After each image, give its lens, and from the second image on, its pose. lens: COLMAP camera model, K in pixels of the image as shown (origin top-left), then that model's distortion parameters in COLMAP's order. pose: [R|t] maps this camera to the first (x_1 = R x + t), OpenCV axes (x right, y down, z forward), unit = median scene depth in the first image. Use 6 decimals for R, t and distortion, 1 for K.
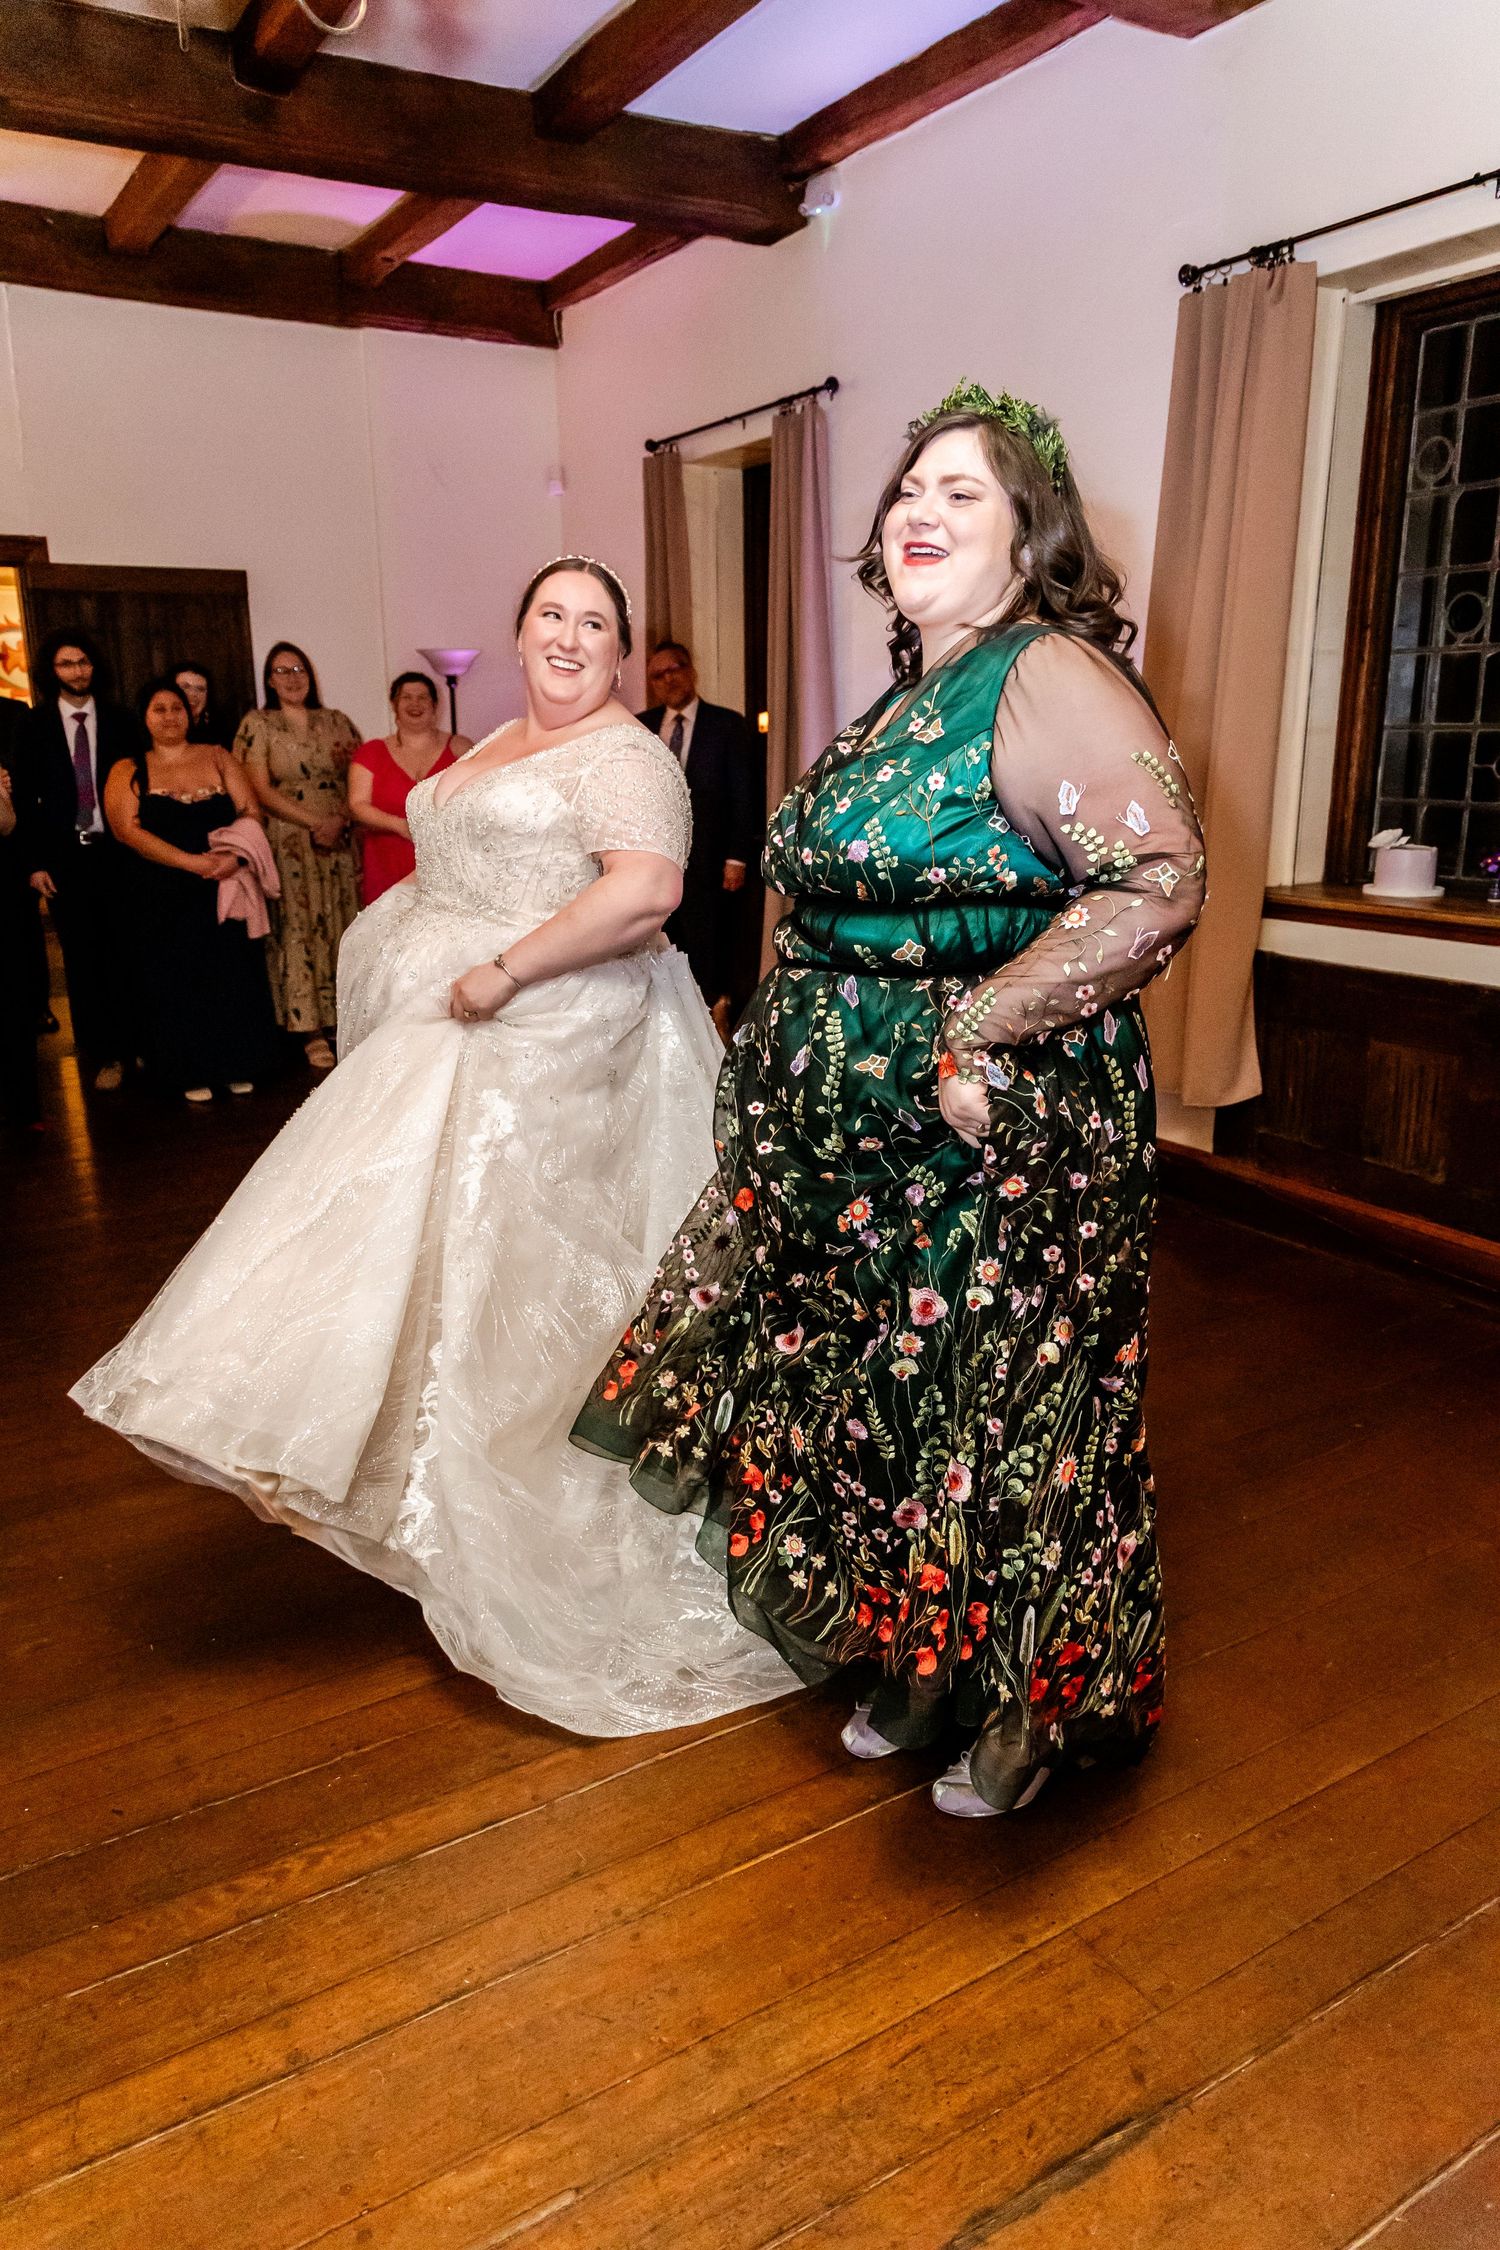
lens RADIAL K [[1555.1, 0, 739.2], [0, 1555.1, 1152.3], [0, 0, 1]] dist [0.015544, -0.010558]
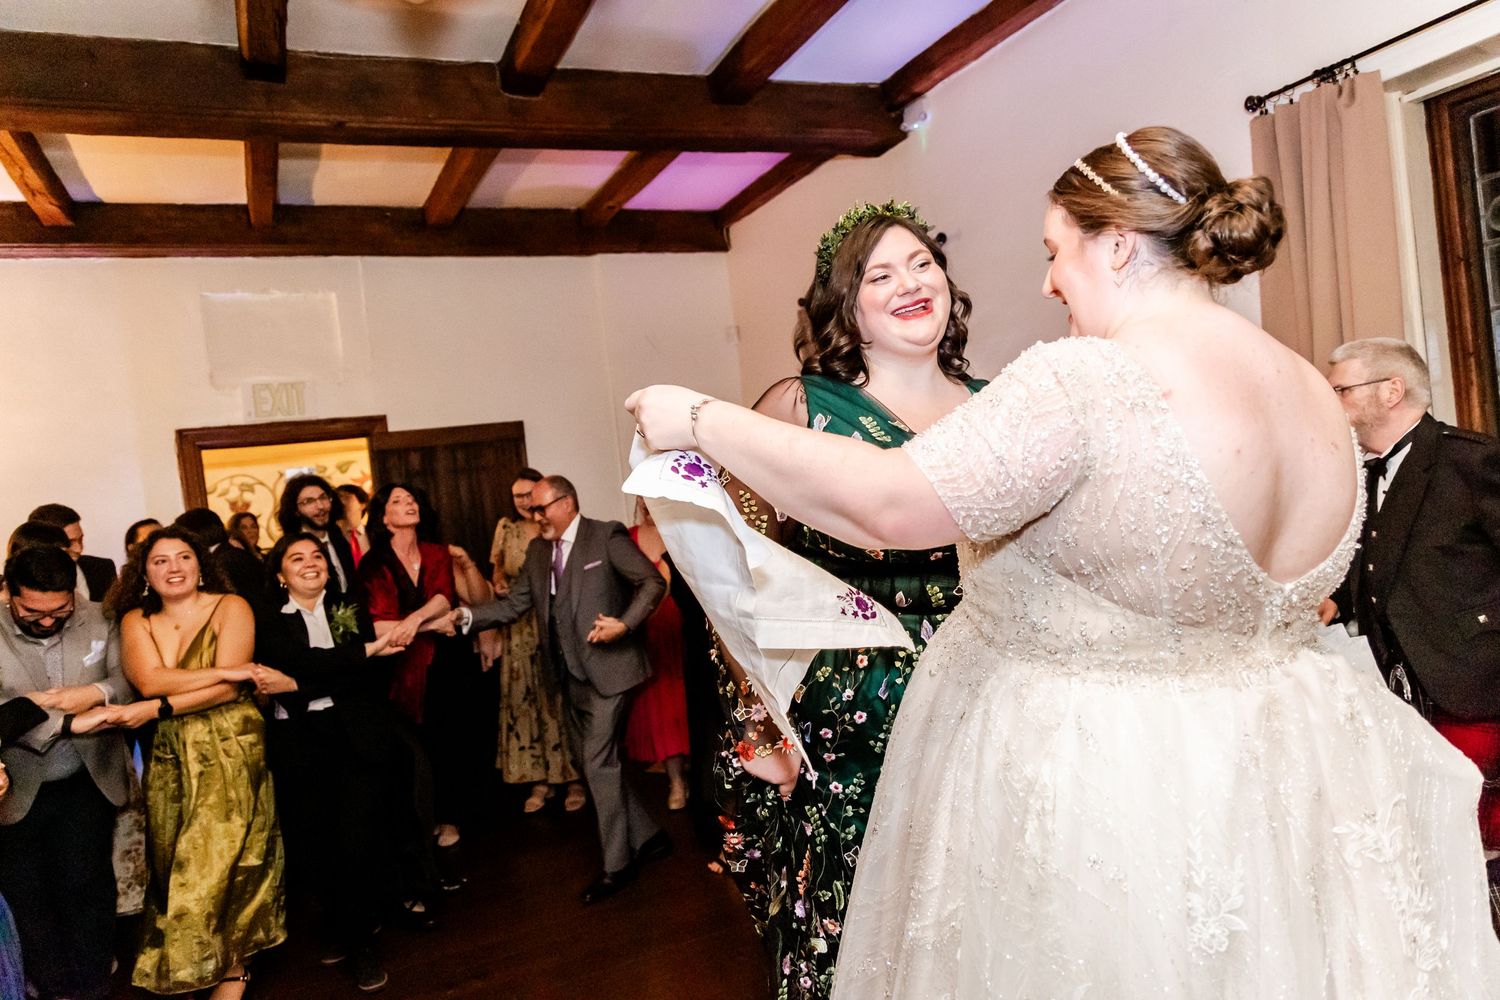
lens RADIAL K [[1036.8, 0, 746.6], [0, 1036.8, 523.0], [0, 0, 1]] dist [0.015544, -0.010558]
pose [[0.989710, -0.106475, -0.095584, -0.051825], [0.082001, 0.969513, -0.230913, -0.069685], [0.117256, 0.220699, 0.968268, 0.189677]]
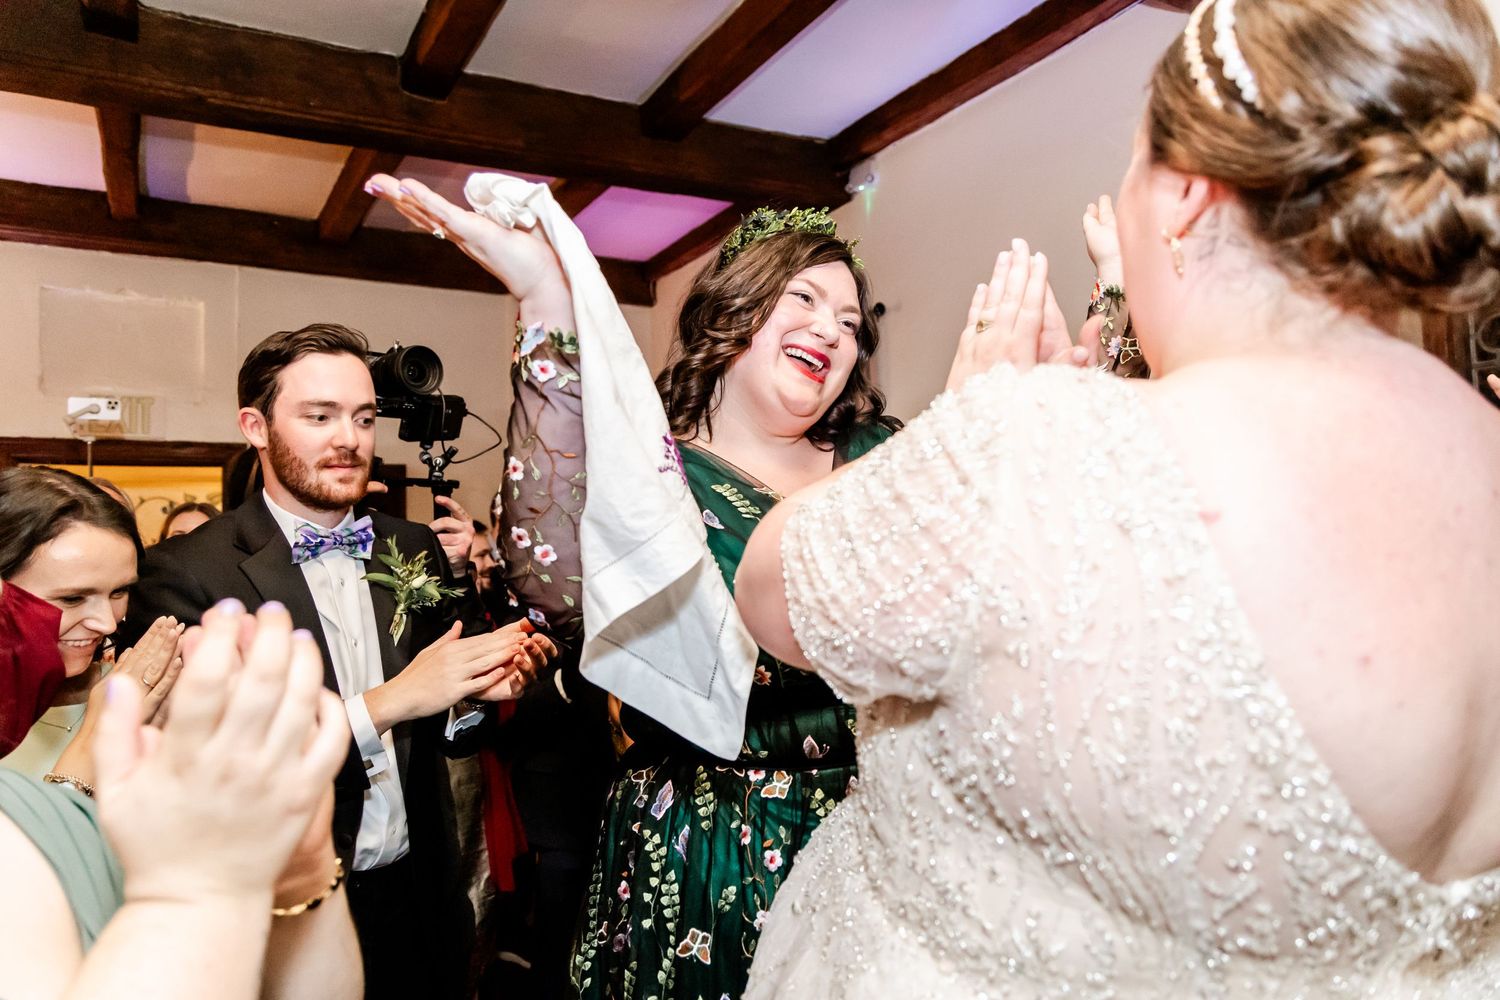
lens RADIAL K [[1036.8, 0, 746.6], [0, 1036.8, 507.5], [0, 0, 1]] dist [0.015544, -0.010558]
pose [[0.999637, -0.024479, -0.011286, -0.044488], [0.019818, 0.951231, -0.307842, -0.104384], [0.018272, 0.307507, 0.951370, 0.300082]]
